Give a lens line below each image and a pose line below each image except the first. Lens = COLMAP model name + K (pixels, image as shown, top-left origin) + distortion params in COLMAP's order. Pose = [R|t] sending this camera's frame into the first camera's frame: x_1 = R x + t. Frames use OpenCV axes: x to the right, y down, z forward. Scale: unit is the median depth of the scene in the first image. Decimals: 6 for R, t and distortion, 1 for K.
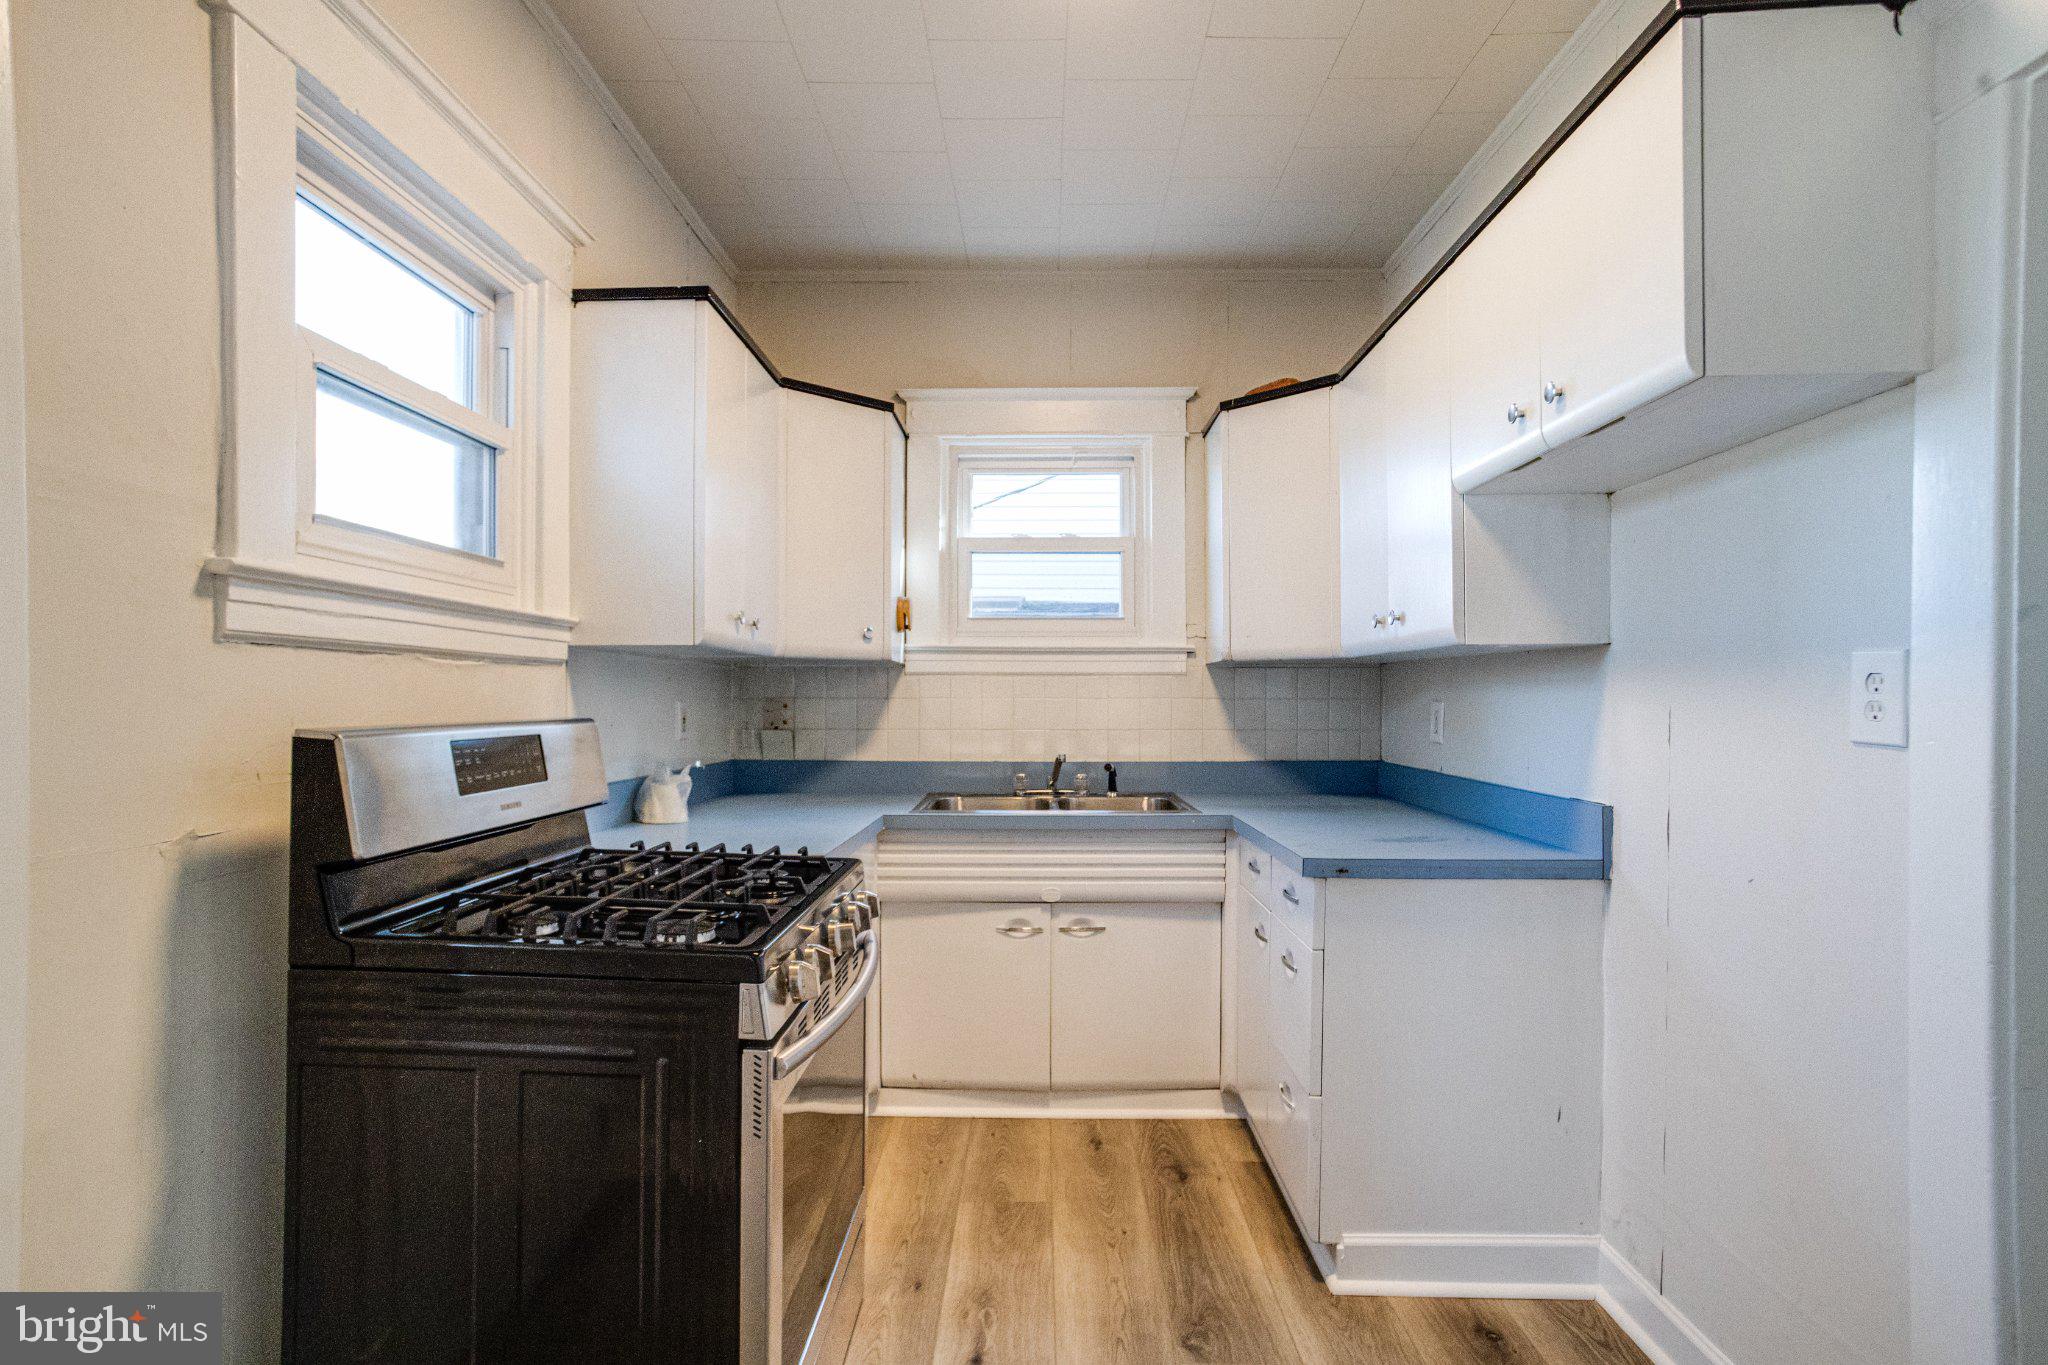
lens RADIAL K [[1000.6, 0, 1030.1], [0, 1000.6, 706.6], [0, 0, 1]] dist [-0.049512, 0.037136]
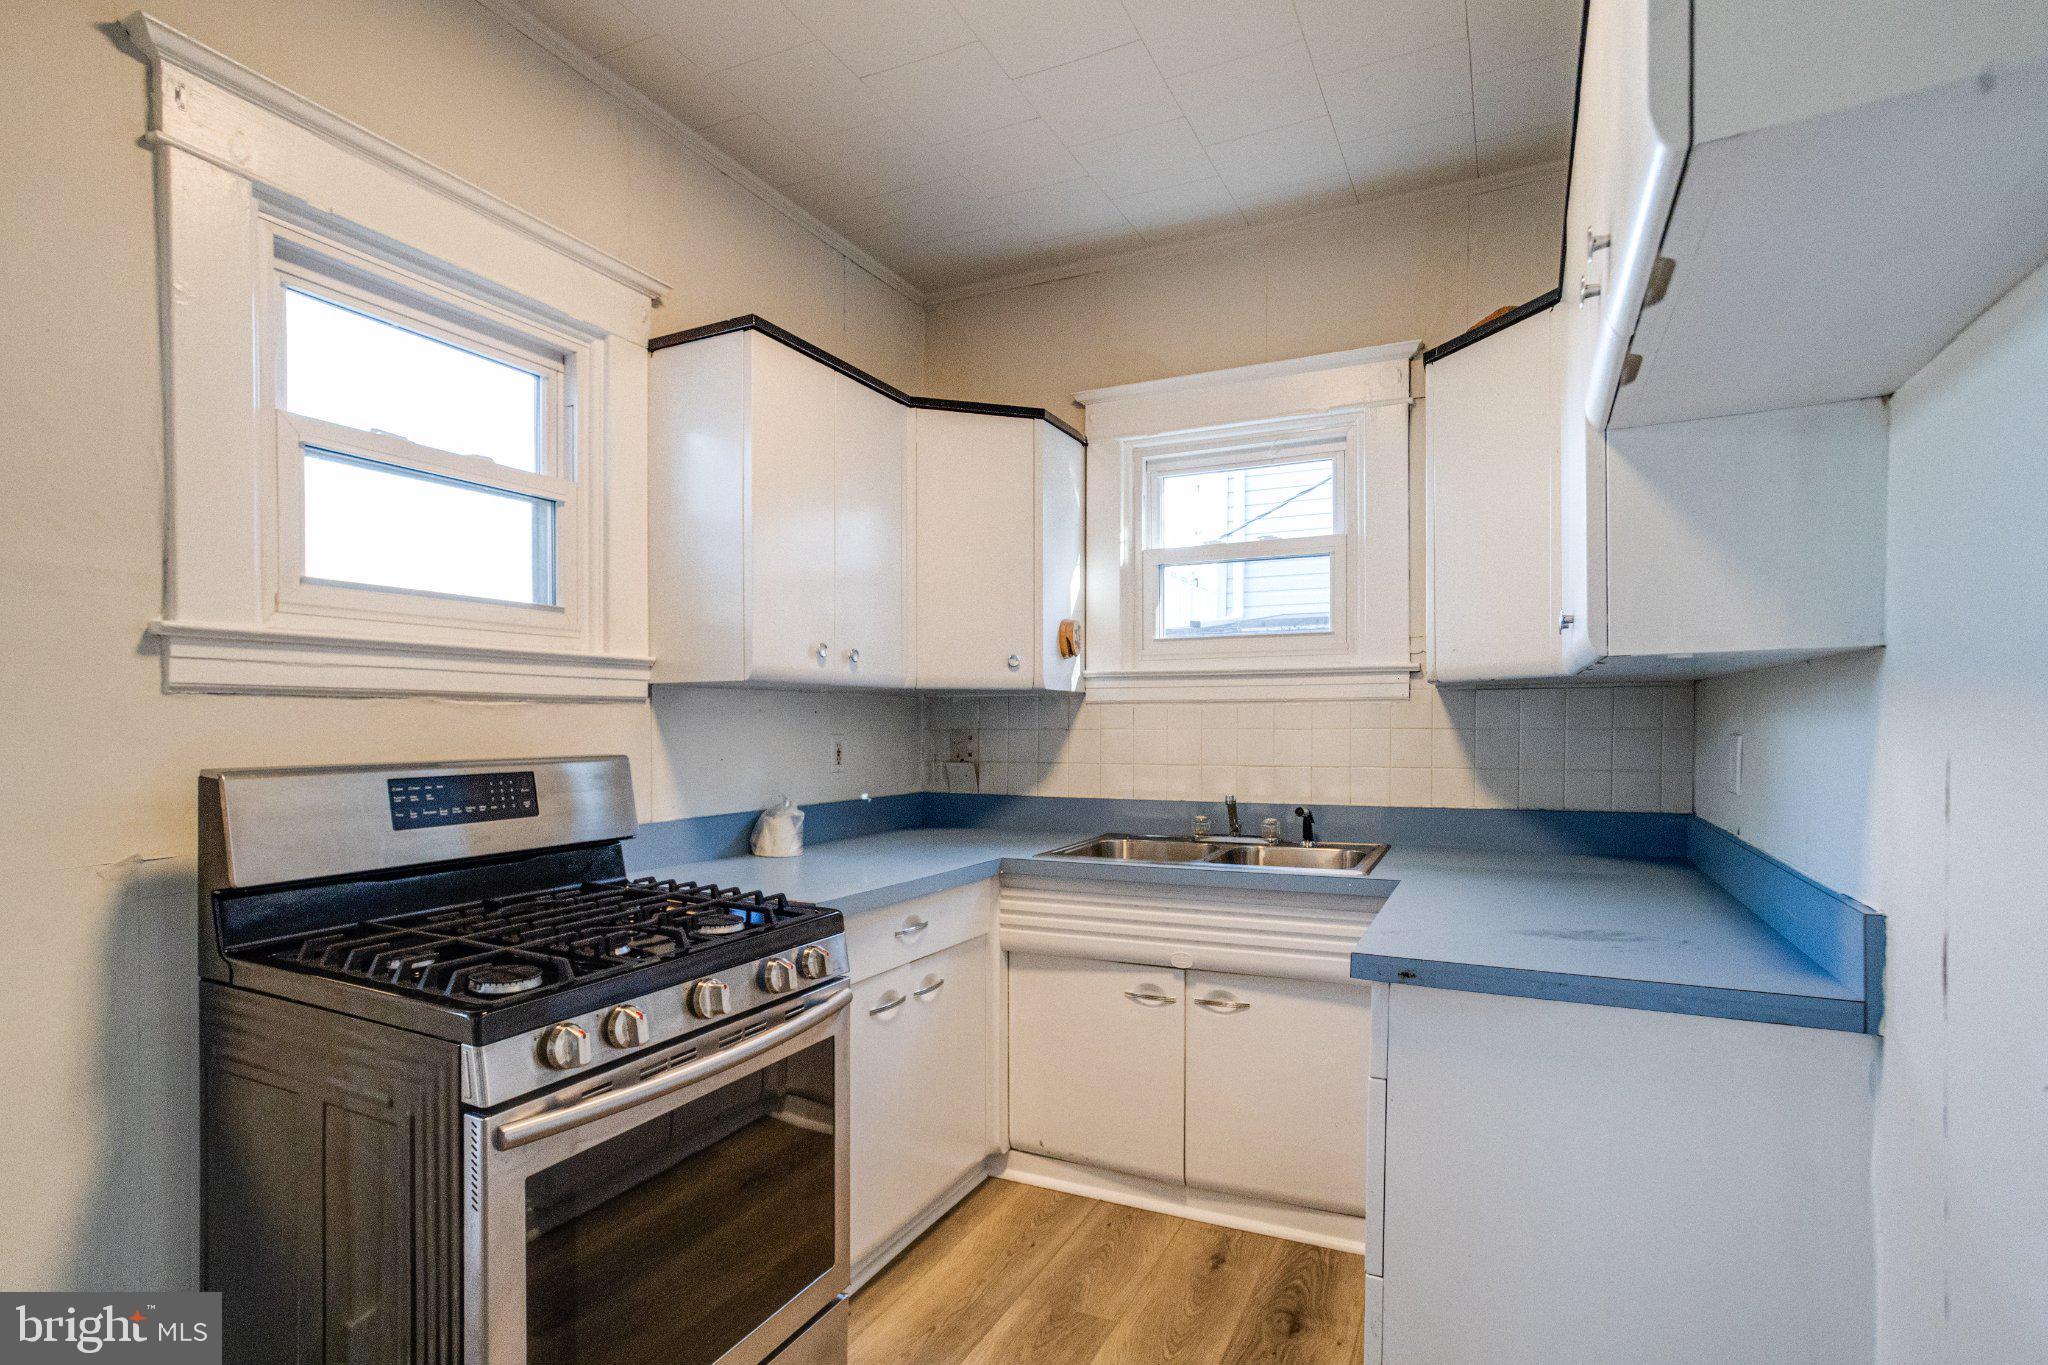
lens RADIAL K [[1010.9, 0, 1024.8], [0, 1010.9, 743.8], [0, 0, 1]] dist [-0.047218, 0.036624]
pose [[0.906668, 0.004115, -0.421825, 0.263178], [0.001516, 0.999914, 0.013014, -0.008977], [0.421842, -0.012439, 0.906584, 0.160941]]
